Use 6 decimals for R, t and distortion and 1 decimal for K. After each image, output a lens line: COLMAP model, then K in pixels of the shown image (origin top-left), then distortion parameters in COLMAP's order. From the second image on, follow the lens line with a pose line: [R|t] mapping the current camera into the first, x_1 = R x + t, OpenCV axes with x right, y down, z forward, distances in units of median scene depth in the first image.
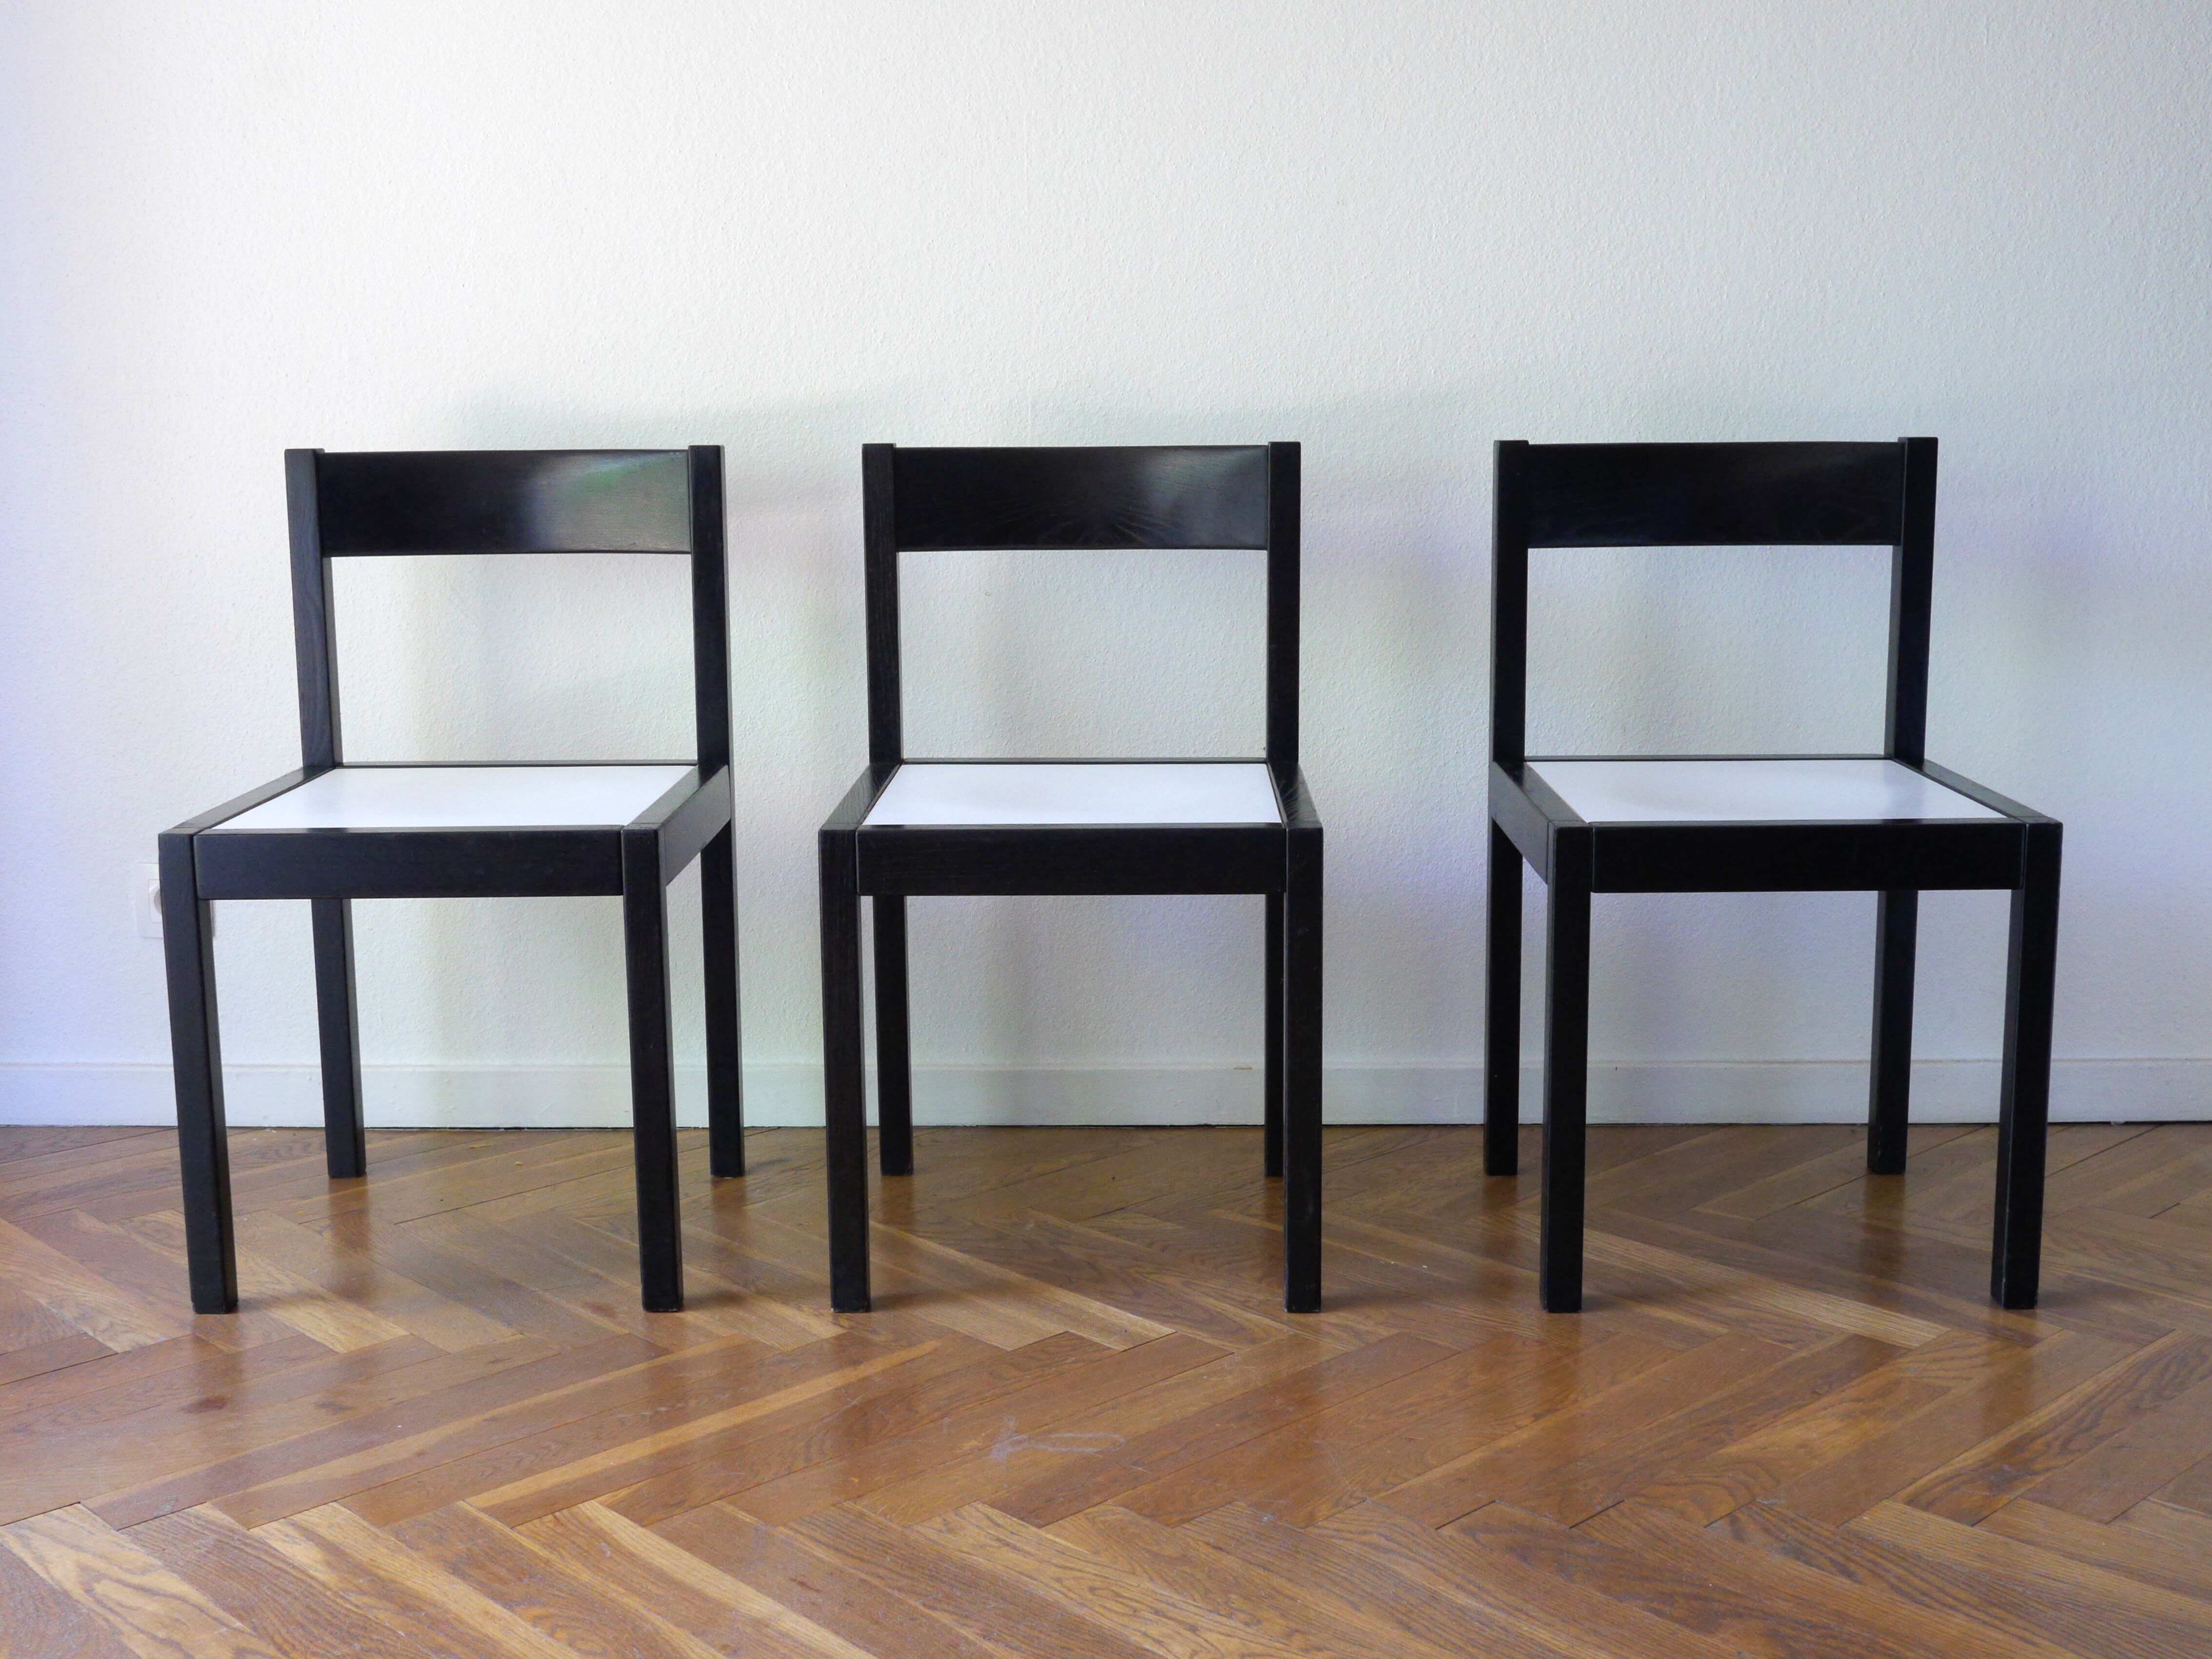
lens RADIAL K [[2573.5, 0, 1112.2], [0, 2573.5, 834.0], [0, 0, 1]] dist [-0.004906, 0.003928]
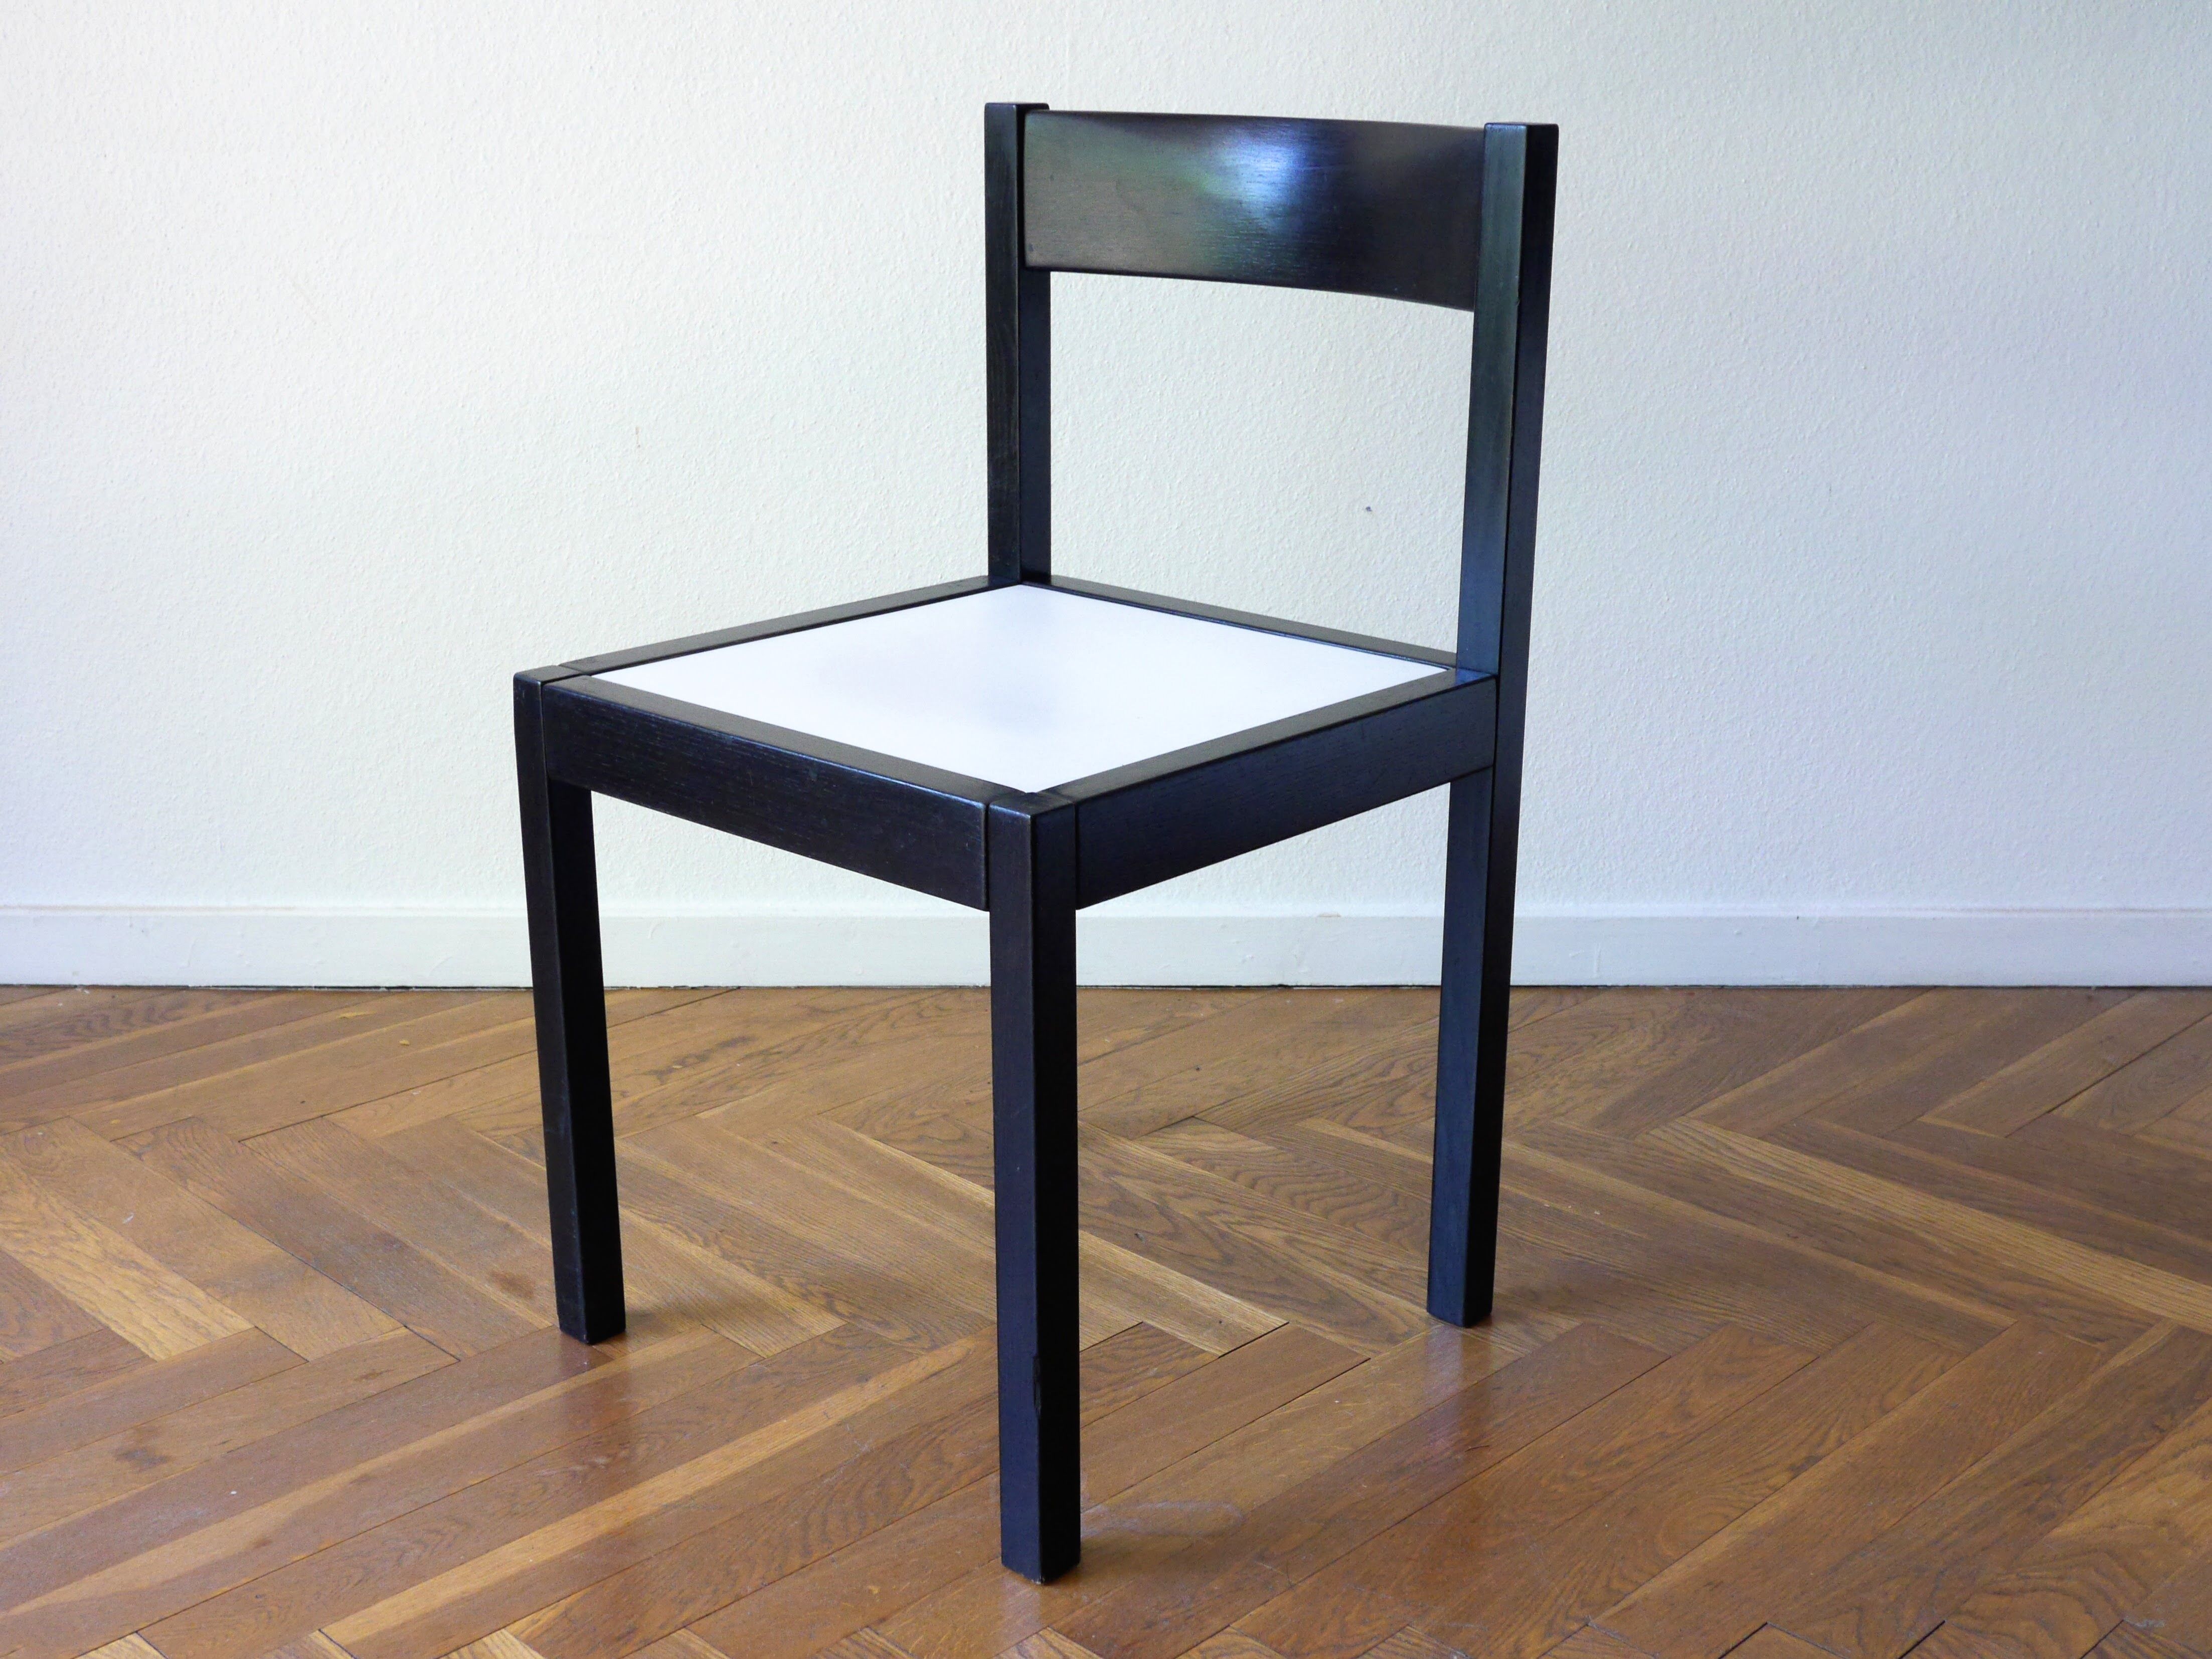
lens RADIAL K [[2656.9, 0, 1160.0], [0, 2656.9, 866.8], [0, 0, 1]] dist [-0.013588, 0.036345]
pose [[0.999136, 0.003047, 0.041456, -0.049383], [-0.008656, 0.990697, 0.135810, -0.047433], [-0.040656, -0.136052, 0.989867, 0.279689]]
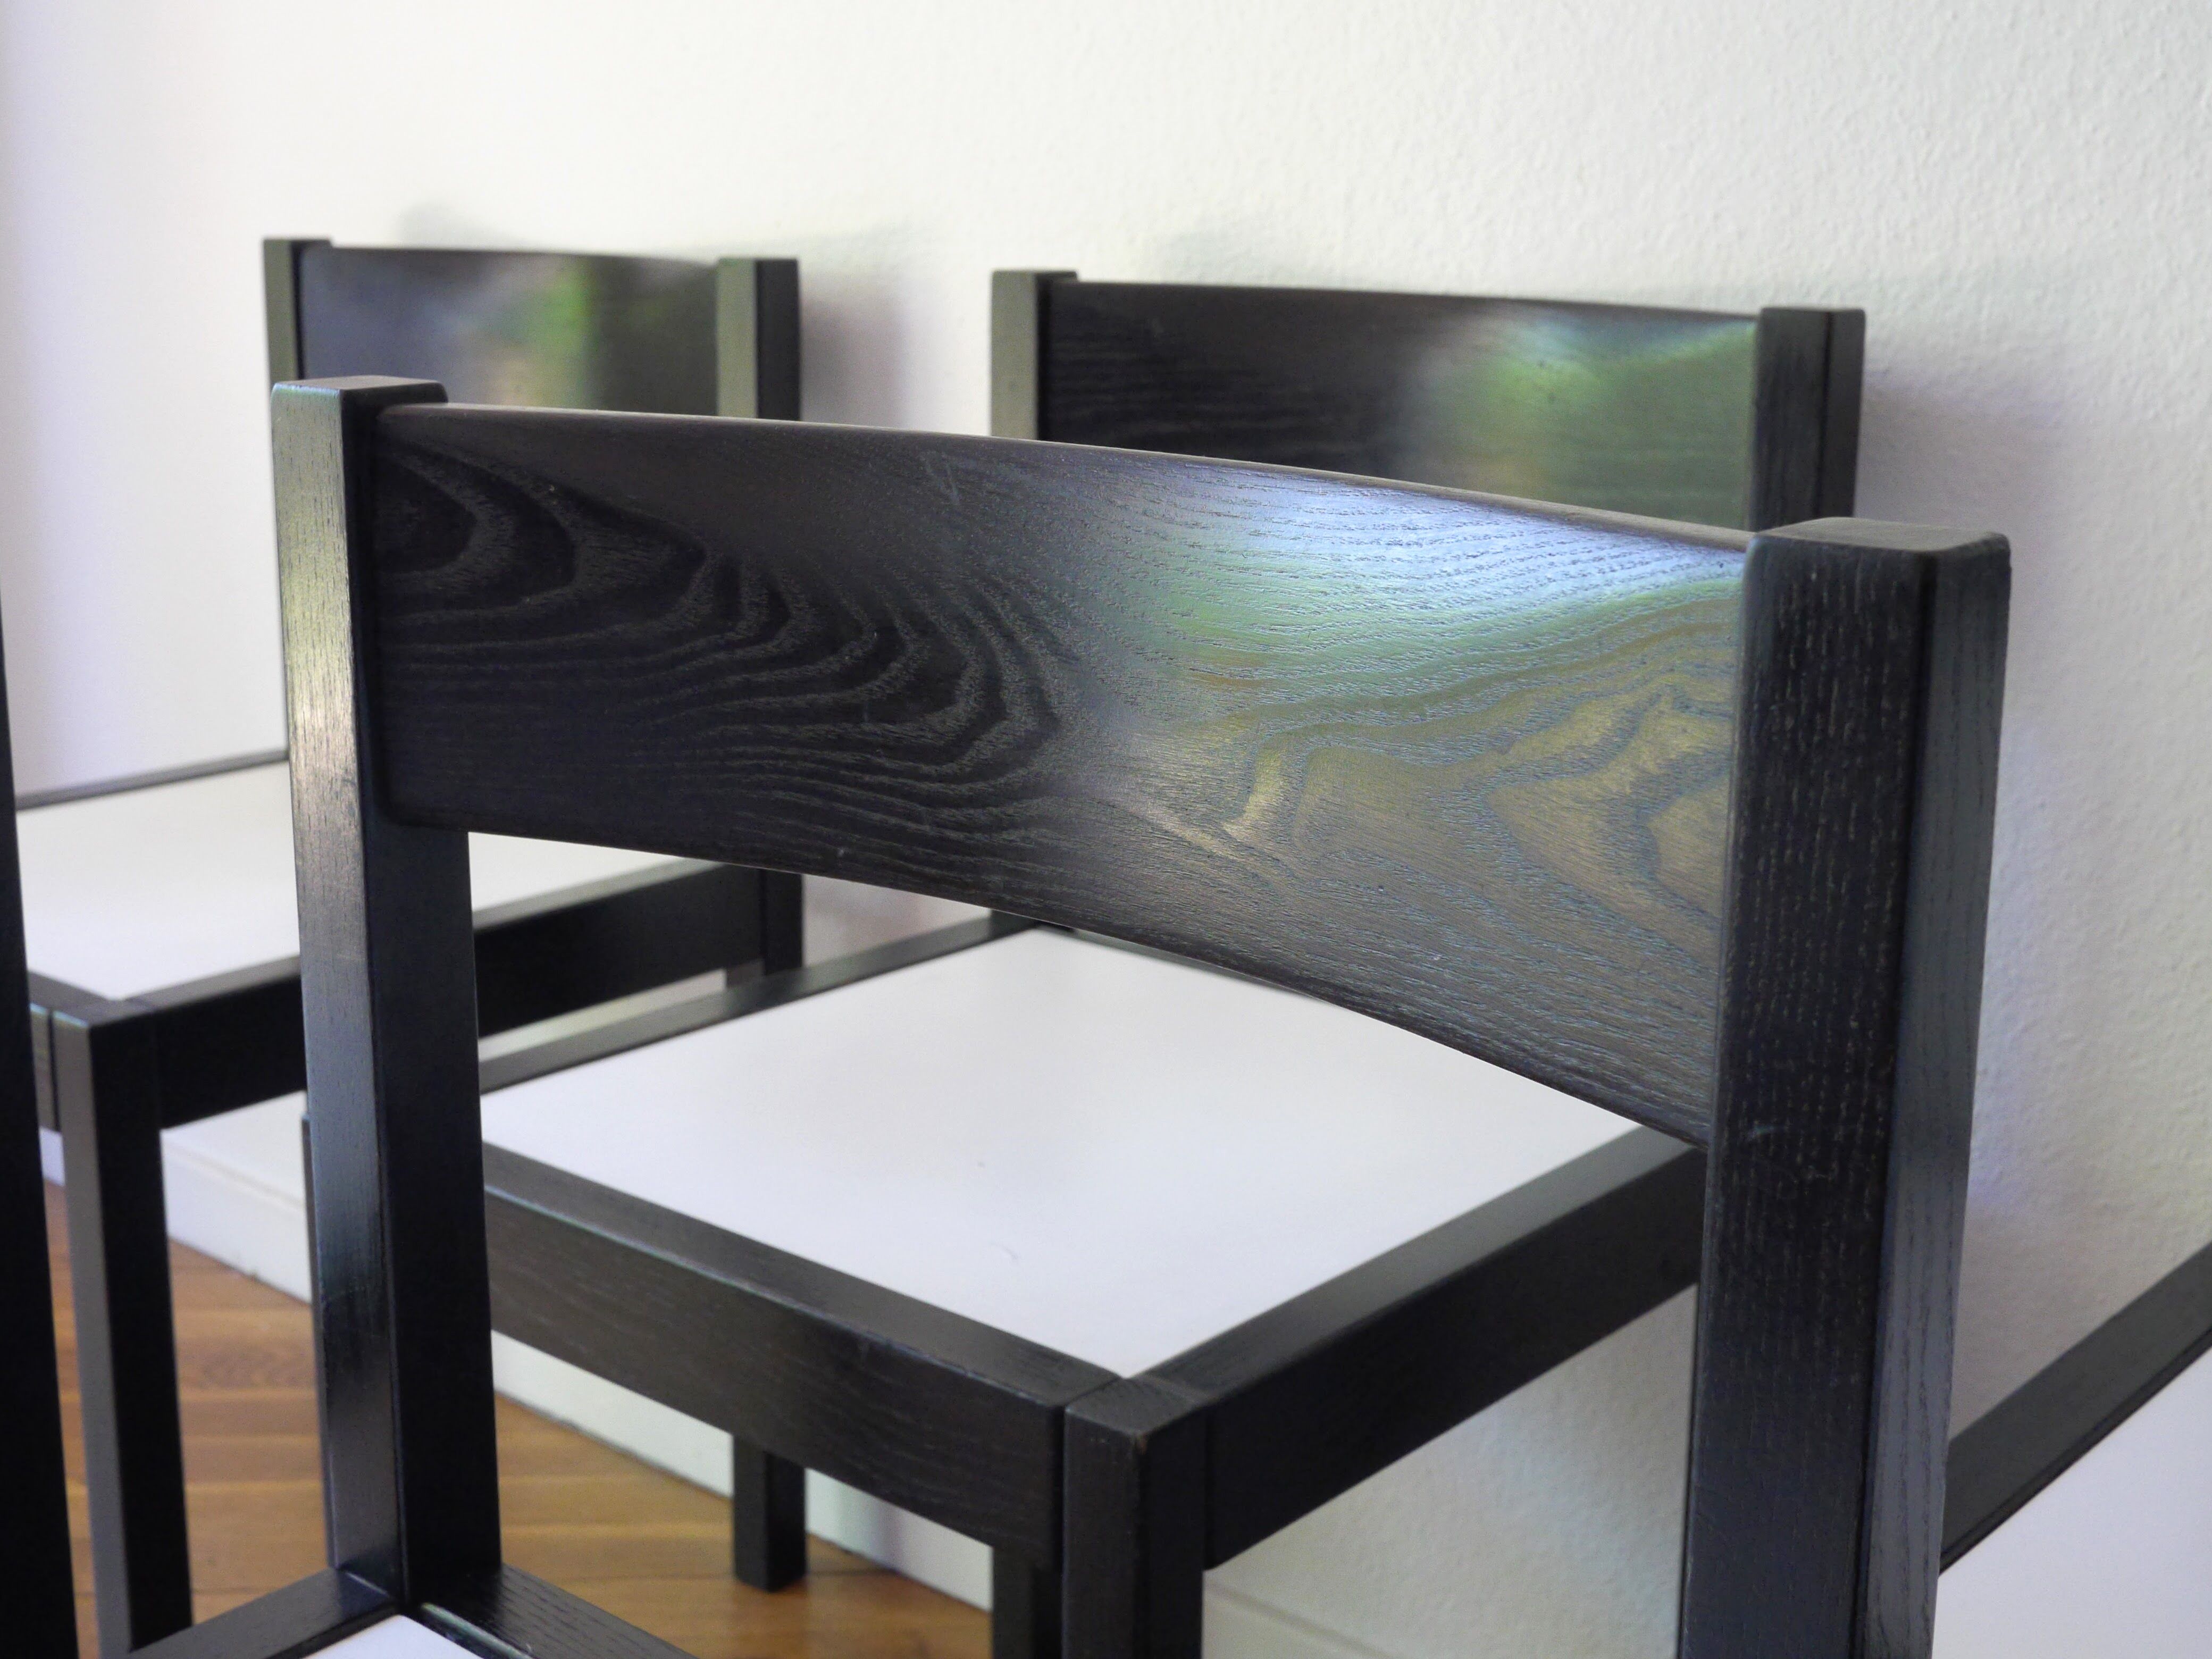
lens RADIAL K [[2801.2, 0, 1098.5], [0, 2801.2, 781.8], [0, 0, 1]] dist [-0.006702, 0.002828]
pose [[0.771785, 0.153550, -0.617065, 0.328018], [-0.122646, 0.988132, 0.092487, -0.144376], [0.623943, 0.004301, 0.781458, 0.813103]]
